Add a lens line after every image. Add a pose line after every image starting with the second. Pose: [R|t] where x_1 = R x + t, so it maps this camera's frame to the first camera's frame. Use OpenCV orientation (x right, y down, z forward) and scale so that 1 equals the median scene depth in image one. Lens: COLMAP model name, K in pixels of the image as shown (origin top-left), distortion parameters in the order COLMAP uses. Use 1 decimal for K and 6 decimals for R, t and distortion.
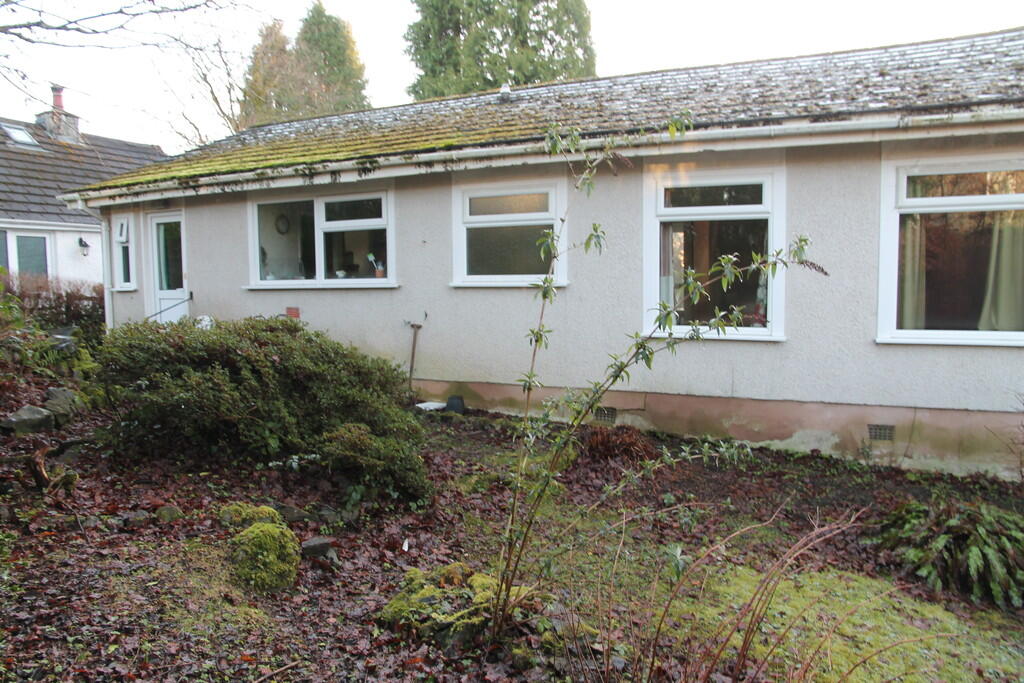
lens RADIAL K [[715.7, 0, 512.0], [0, 715.7, 341.5], [0, 0, 1]] dist [-0.129375, 0.091203]
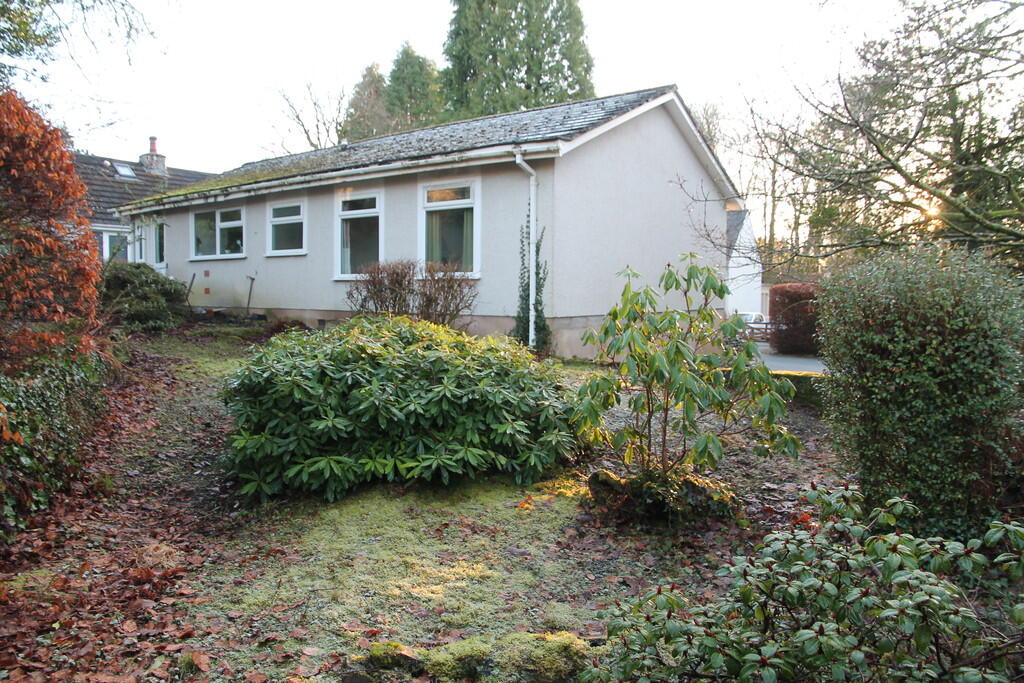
lens RADIAL K [[715.7, 0, 512.0], [0, 715.7, 341.5], [0, 0, 1]] dist [-0.129375, 0.091203]
pose [[0.977545, 0.032898, -0.208145, 0.853492], [-0.037492, 0.999132, -0.018166, 0.140193], [0.207366, 0.025562, 0.977929, -0.595936]]
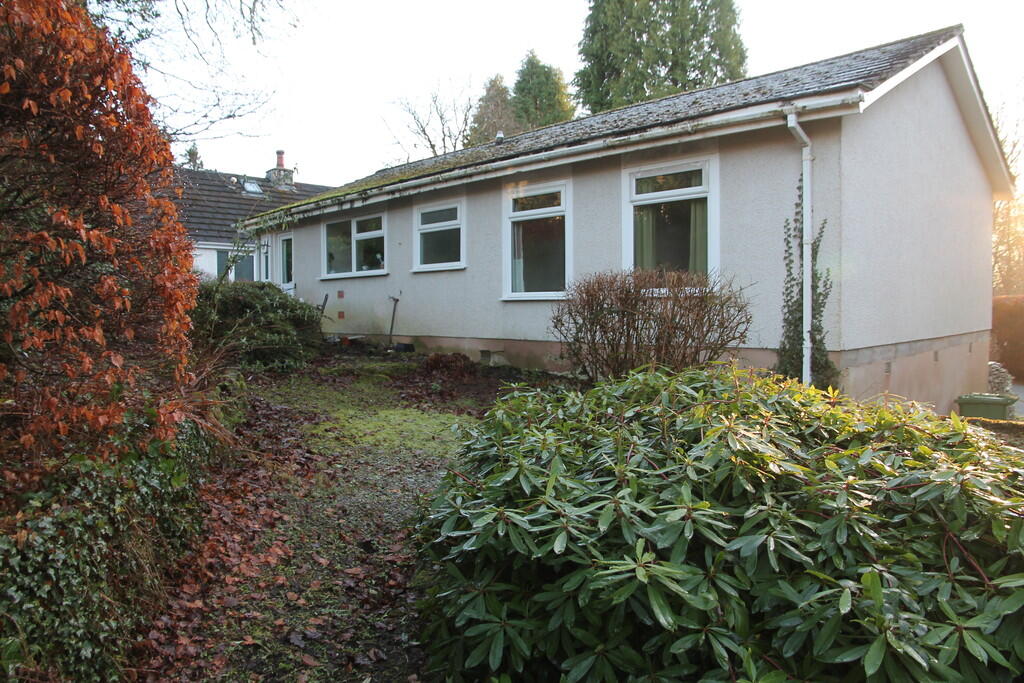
lens RADIAL K [[715.7, 0, 512.0], [0, 715.7, 341.5], [0, 0, 1]] dist [-0.129375, 0.091203]
pose [[0.932184, 0.019416, -0.361463, 0.605719], [-0.035407, 0.998663, -0.037669, 0.108333], [0.360248, 0.047912, 0.931625, -0.293778]]
